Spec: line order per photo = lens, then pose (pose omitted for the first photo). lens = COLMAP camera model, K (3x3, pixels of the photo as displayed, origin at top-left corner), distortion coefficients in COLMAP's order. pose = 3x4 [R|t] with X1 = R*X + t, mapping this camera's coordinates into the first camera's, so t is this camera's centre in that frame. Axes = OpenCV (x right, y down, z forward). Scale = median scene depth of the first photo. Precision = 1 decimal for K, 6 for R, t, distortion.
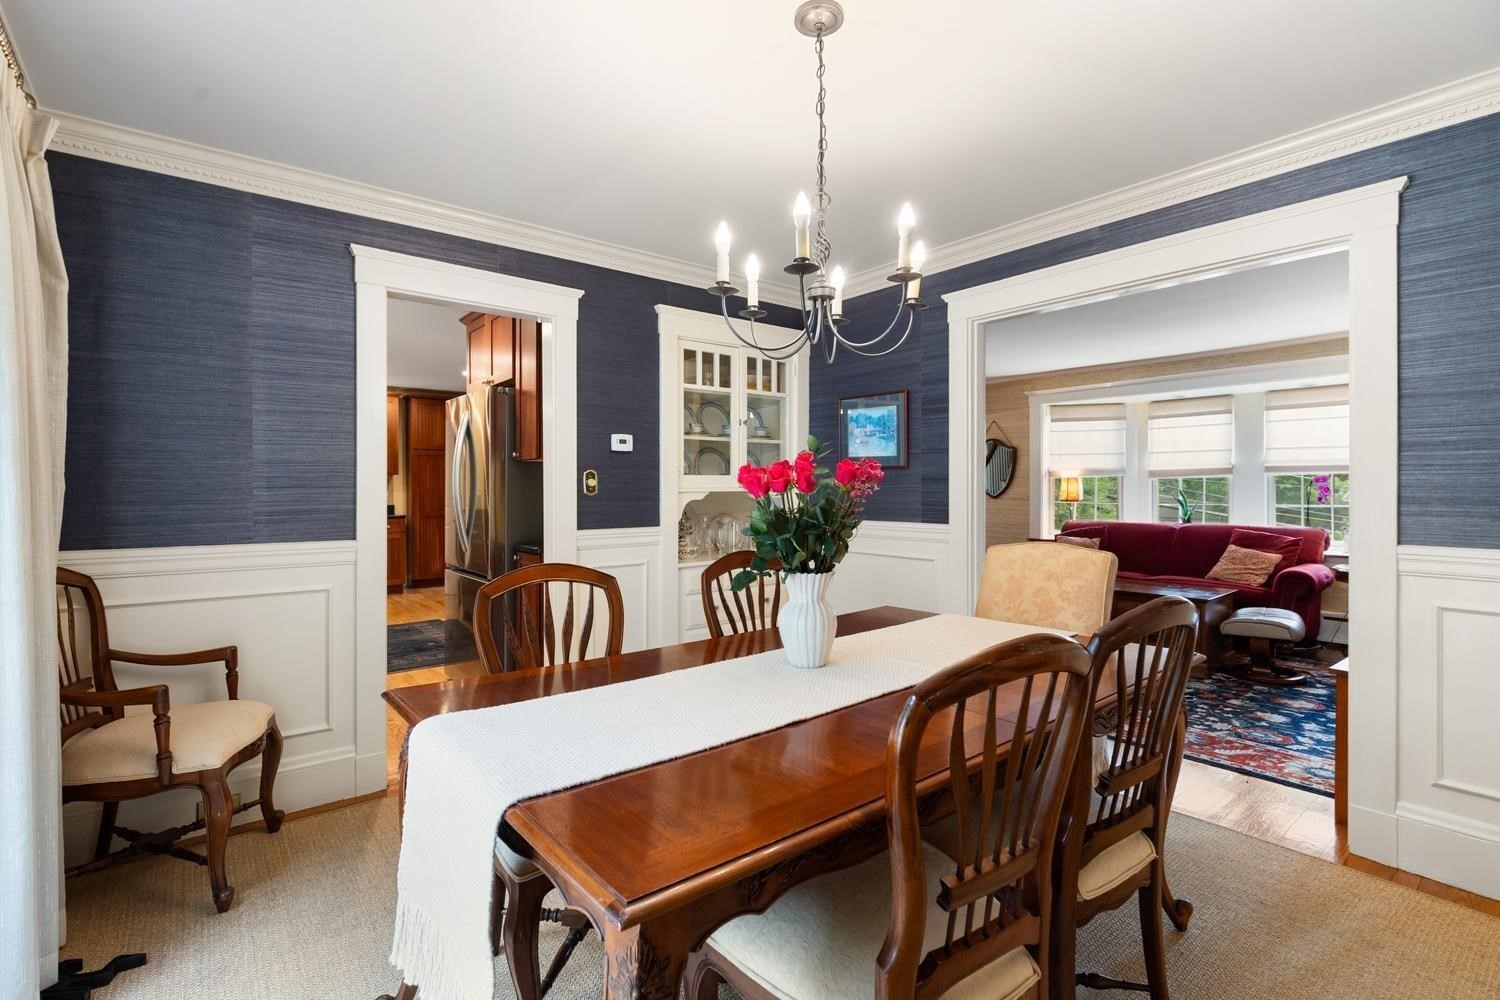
lens RADIAL K [[708.8, 0, 750.5], [0, 708.8, 493.7], [0, 0, 1]] dist [0.007130, -0.001041]
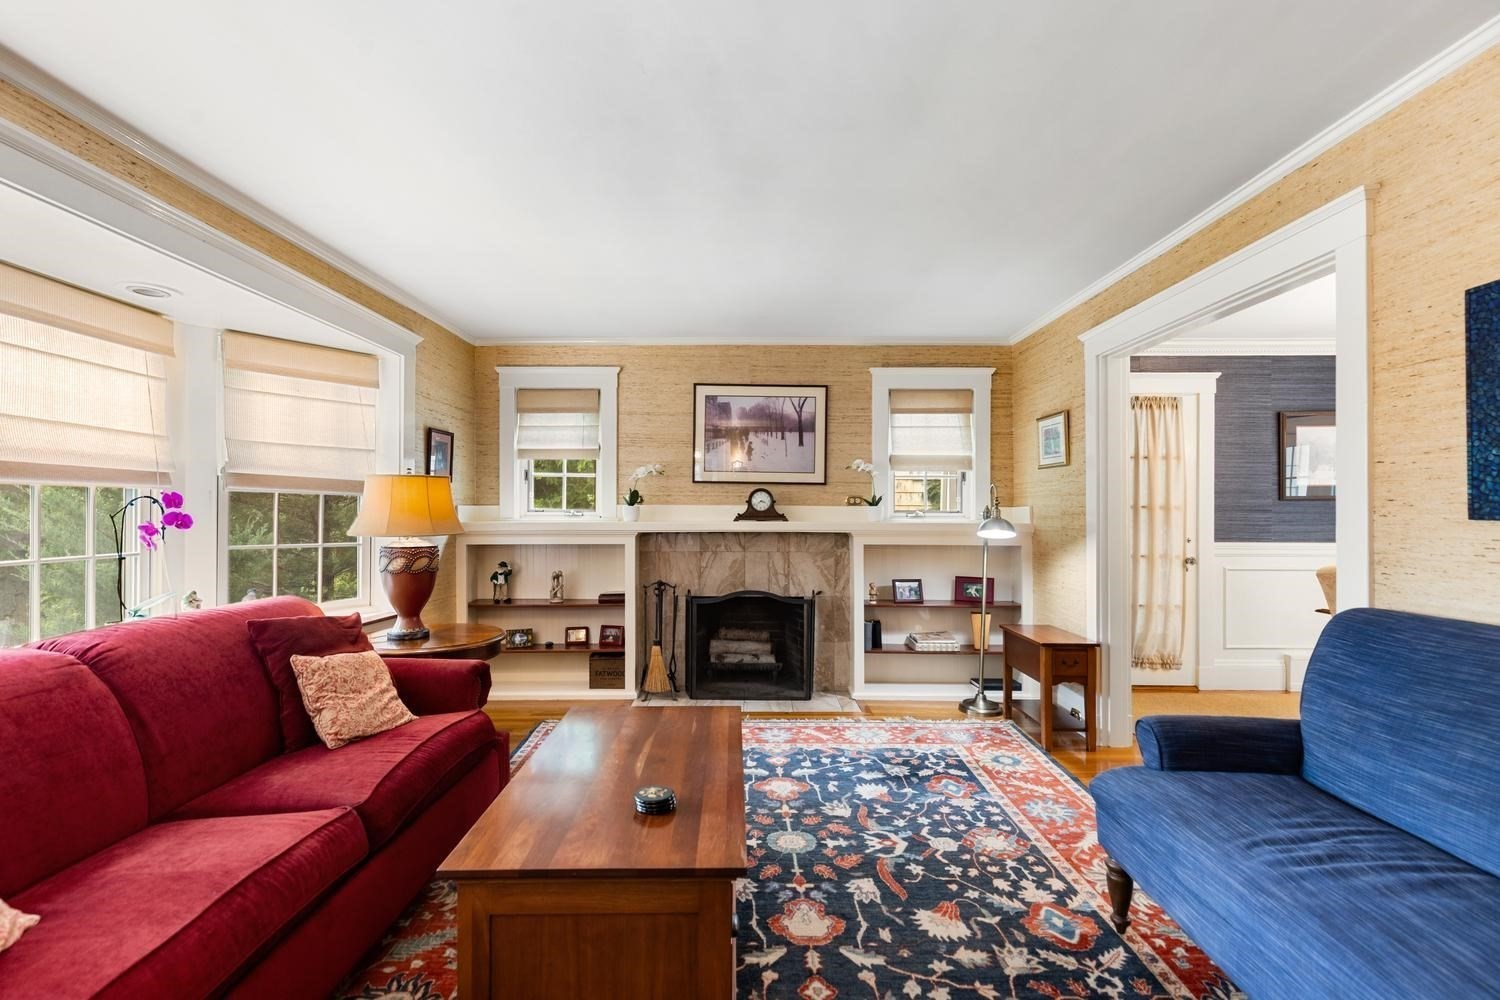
lens RADIAL K [[708.8, 0, 743.3], [0, 708.8, 504.6], [0, 0, 1]] dist [0.007130, -0.001041]
pose [[-0.771340, 0.002035, 0.636420, 0.335132], [0.009038, 0.999929, 0.007757, -0.023077], [-0.636359, 0.011735, -0.771304, 1.767960]]
